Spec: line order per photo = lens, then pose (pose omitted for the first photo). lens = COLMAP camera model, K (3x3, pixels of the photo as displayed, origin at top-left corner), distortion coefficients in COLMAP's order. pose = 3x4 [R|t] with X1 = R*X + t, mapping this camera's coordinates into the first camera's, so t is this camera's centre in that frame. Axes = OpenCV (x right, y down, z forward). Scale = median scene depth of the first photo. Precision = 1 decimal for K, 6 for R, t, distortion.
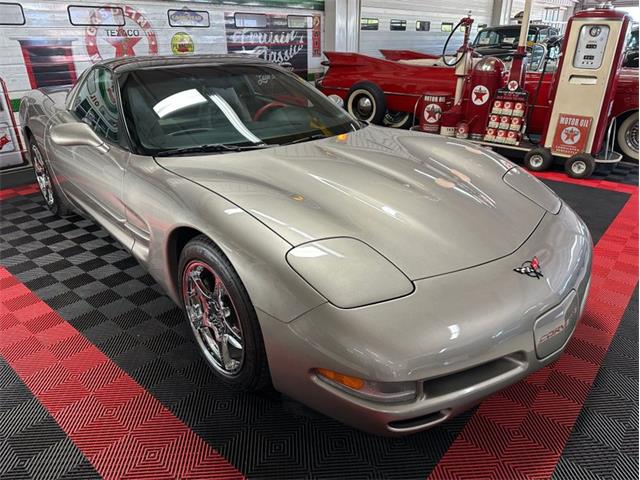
lens RADIAL K [[459.6, 0, 323.1], [0, 459.6, 240.4], [0, 0, 1]] dist [0.020958, -0.024387]
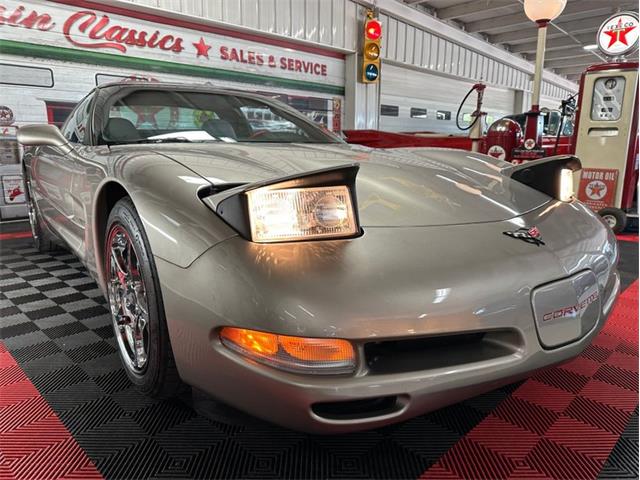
lens RADIAL K [[459.6, 0, 322.1], [0, 459.6, 238.5], [0, 0, 1]] dist [0.020958, -0.024387]
pose [[0.997107, 0.012774, -0.074925, 0.061509], [-0.028783, 0.975817, -0.216686, 0.090003], [0.070345, 0.218216, 0.973362, 0.084419]]
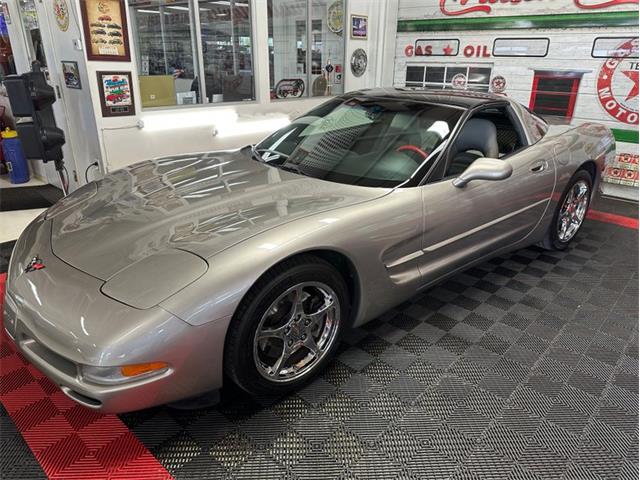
lens RADIAL K [[459.6, 0, 322.3], [0, 459.6, 240.6], [0, 0, 1]] dist [0.020958, -0.024387]
pose [[-0.037794, 0.373978, -0.926667, 0.586591], [-0.416397, 0.837092, 0.354811, -0.281100], [0.908397, 0.399271, 0.124087, 0.577481]]
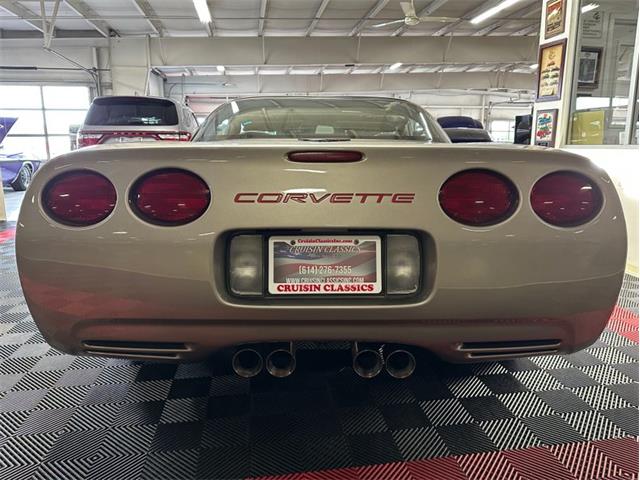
lens RADIAL K [[459.6, 0, 326.3], [0, 459.6, 235.2], [0, 0, 1]] dist [0.020958, -0.024387]
pose [[-0.773888, -0.121662, 0.621527, -0.609365], [0.247652, 0.845101, 0.473786, -0.421612], [-0.582895, 0.520580, -0.623883, 1.198940]]
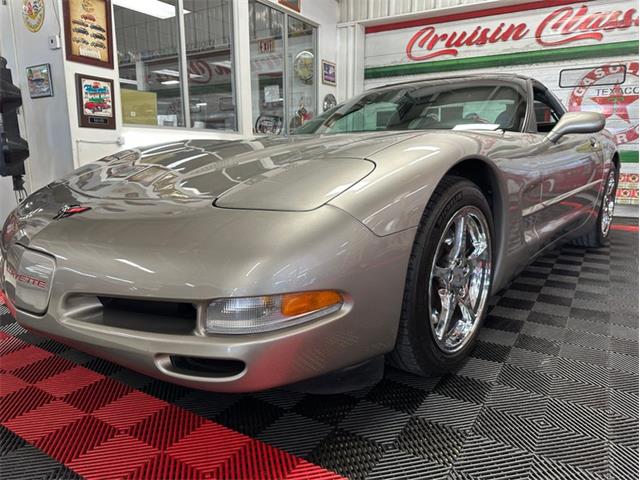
lens RADIAL K [[459.6, 0, 324.9], [0, 459.6, 235.5], [0, 0, 1]] dist [0.020958, -0.024387]
pose [[0.145180, 0.177605, -0.973334, 0.508072], [-0.400630, 0.910052, 0.106301, -0.067604], [0.904665, 0.374515, 0.203275, 0.483350]]
